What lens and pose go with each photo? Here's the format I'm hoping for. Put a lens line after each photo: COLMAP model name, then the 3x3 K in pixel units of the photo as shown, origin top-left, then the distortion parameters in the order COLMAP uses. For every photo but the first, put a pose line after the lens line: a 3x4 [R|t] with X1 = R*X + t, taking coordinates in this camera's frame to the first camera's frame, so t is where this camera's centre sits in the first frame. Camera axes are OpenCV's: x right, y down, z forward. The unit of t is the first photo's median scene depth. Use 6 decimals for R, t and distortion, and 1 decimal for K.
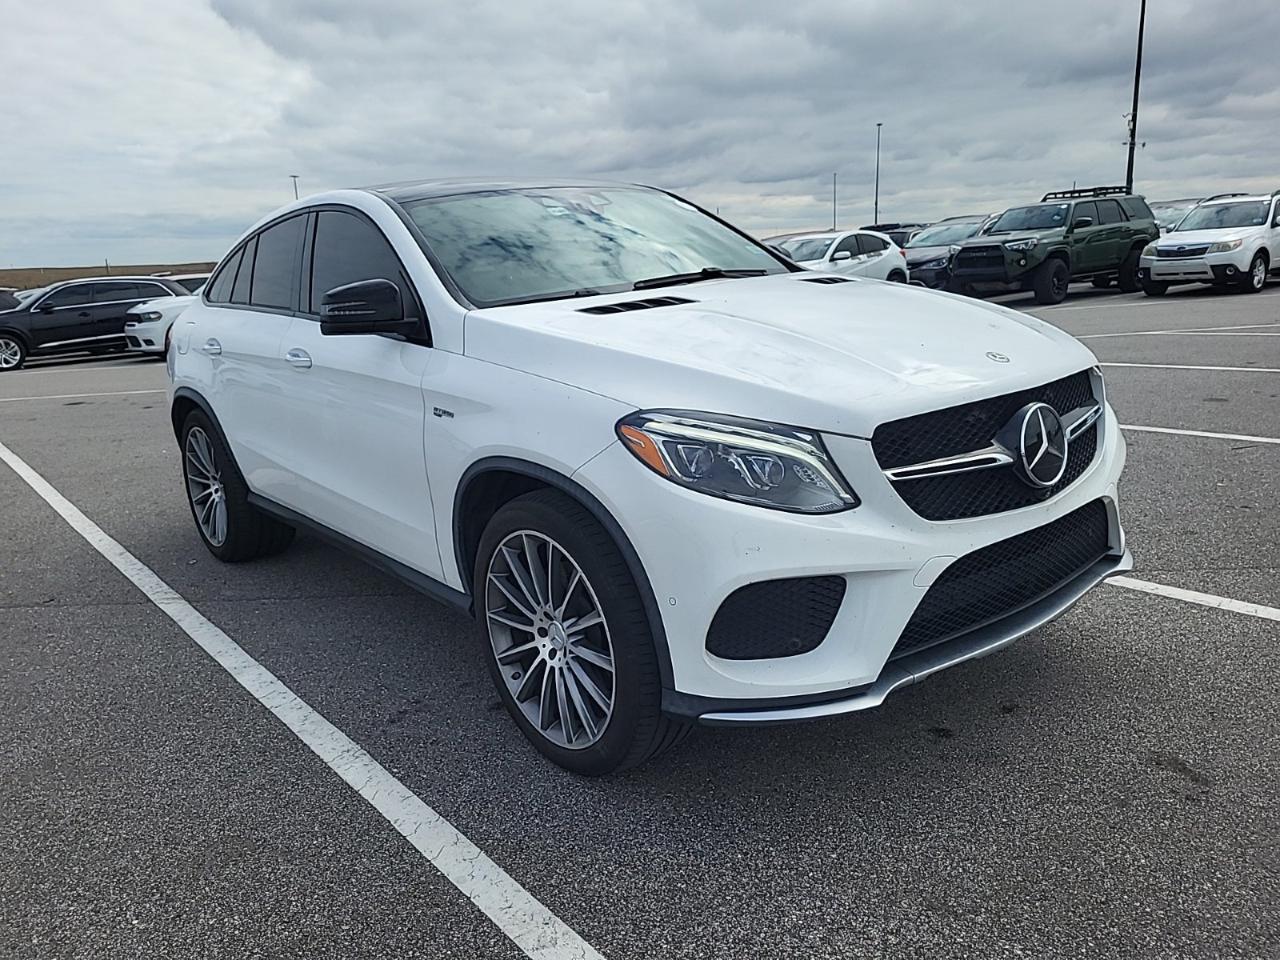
lens RADIAL K [[1011.9, 0, 640.0], [0, 1011.9, 480.0], [0, 0, 1]] dist [0.059905, -0.000972]
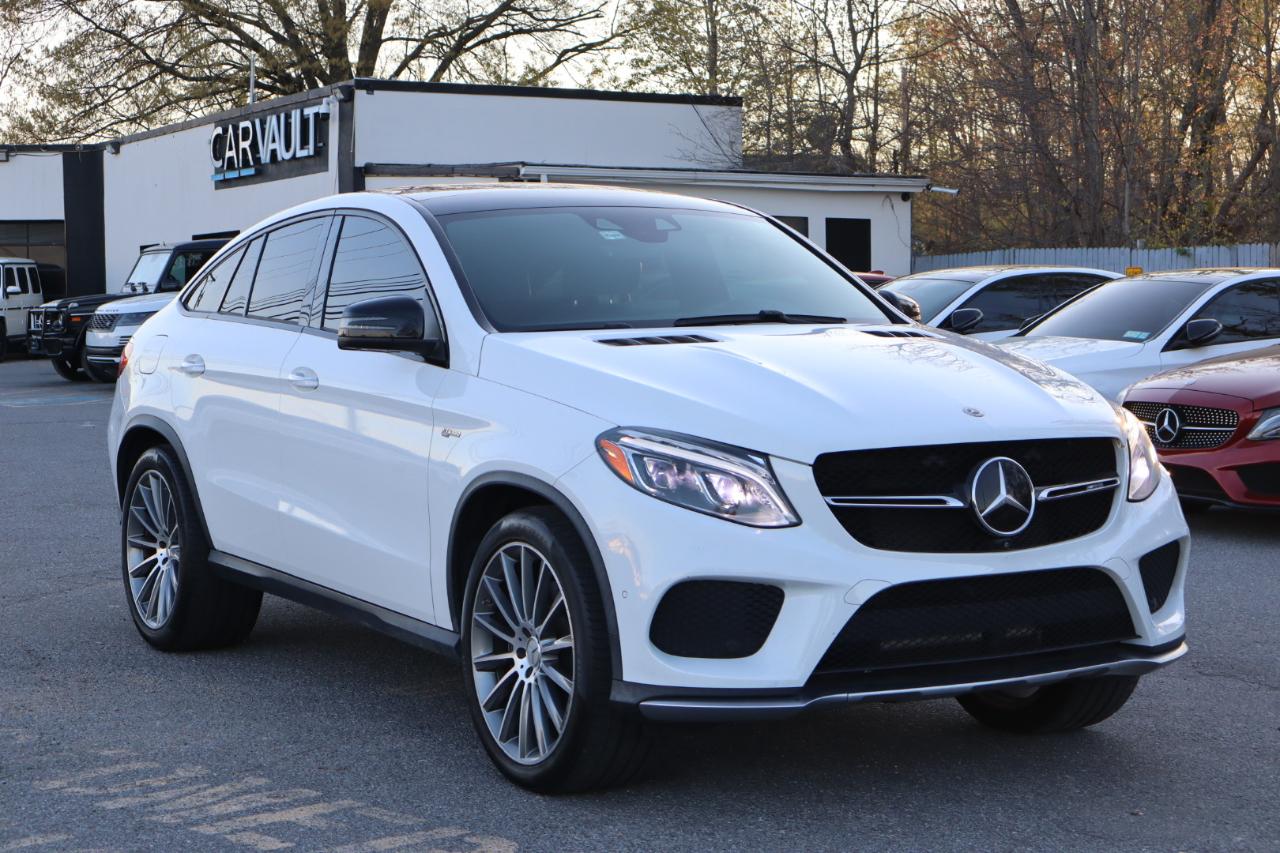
lens RADIAL K [[2379.0, 0, 640.0], [0, 2379.0, 426.5], [0, 0, 1]] dist [0.022354, 0.052127]
pose [[0.986344, 0.079368, -0.144314, 0.383550], [-0.100690, 0.983995, -0.147022, 0.298614], [0.130336, 0.159545, 0.978549, -1.482944]]
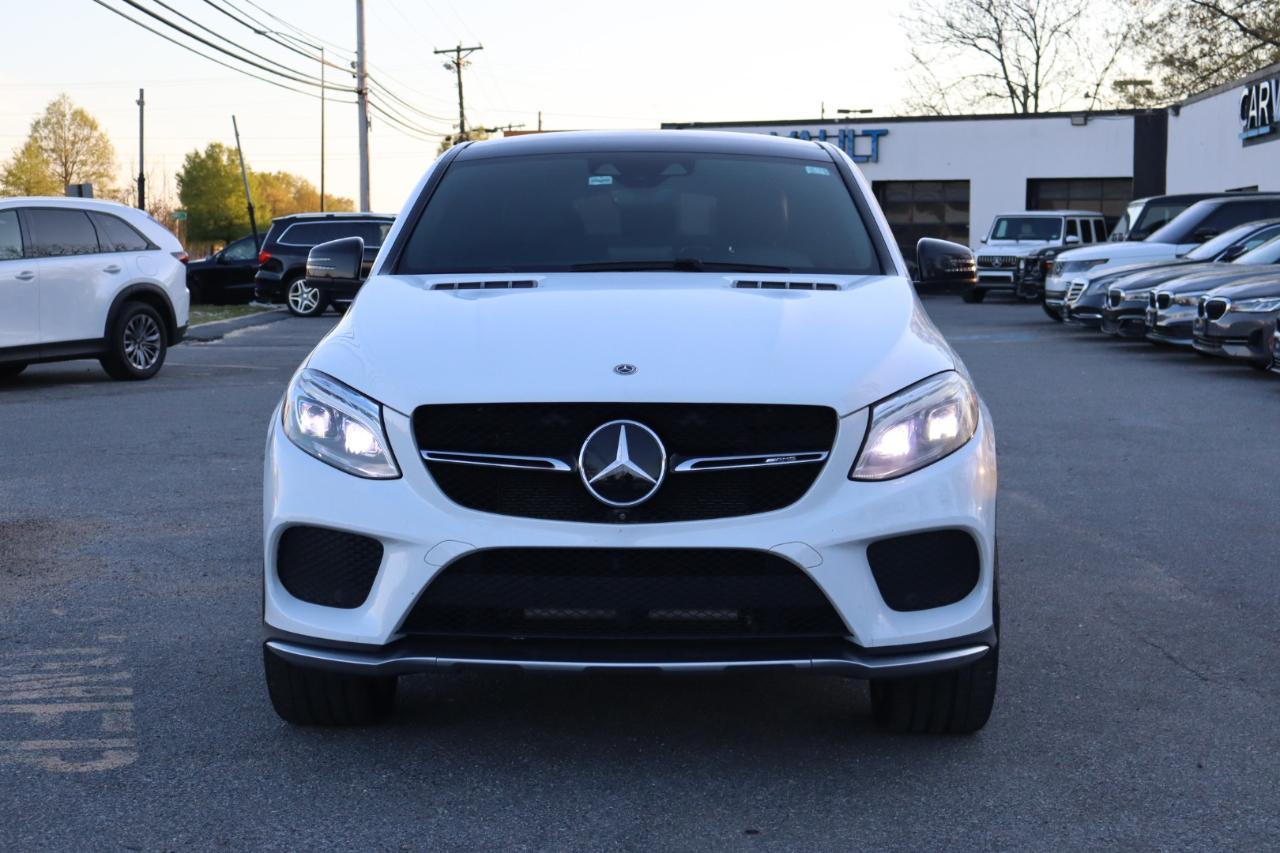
lens RADIAL K [[2084.3, 0, 640.0], [0, 2084.3, 426.5], [0, 0, 1]] dist [-0.006758, -0.004084]
pose [[0.743083, 0.137180, -0.654989, 1.718117], [-0.203342, 0.978770, -0.025699, -0.021603], [0.637558, 0.152284, 0.755202, -0.476629]]
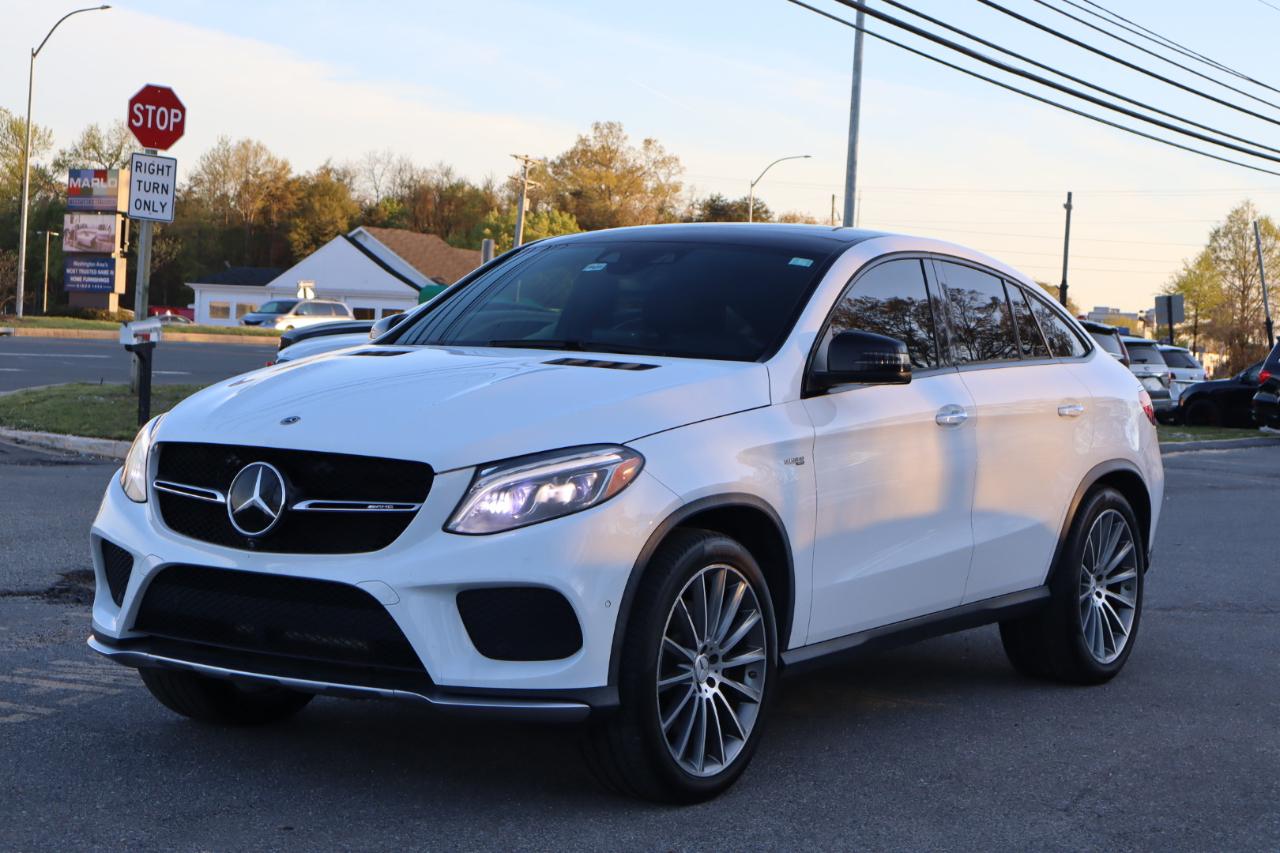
lens RADIAL K [[2299.0, 0, 640.0], [0, 2299.0, 426.5], [0, 0, 1]] dist [0.016625, -0.025187]
pose [[0.295789, 0.127629, -0.946689, 2.935280], [-0.271199, 0.961476, 0.044888, -0.341893], [0.915947, 0.243464, 0.319007, 0.579928]]
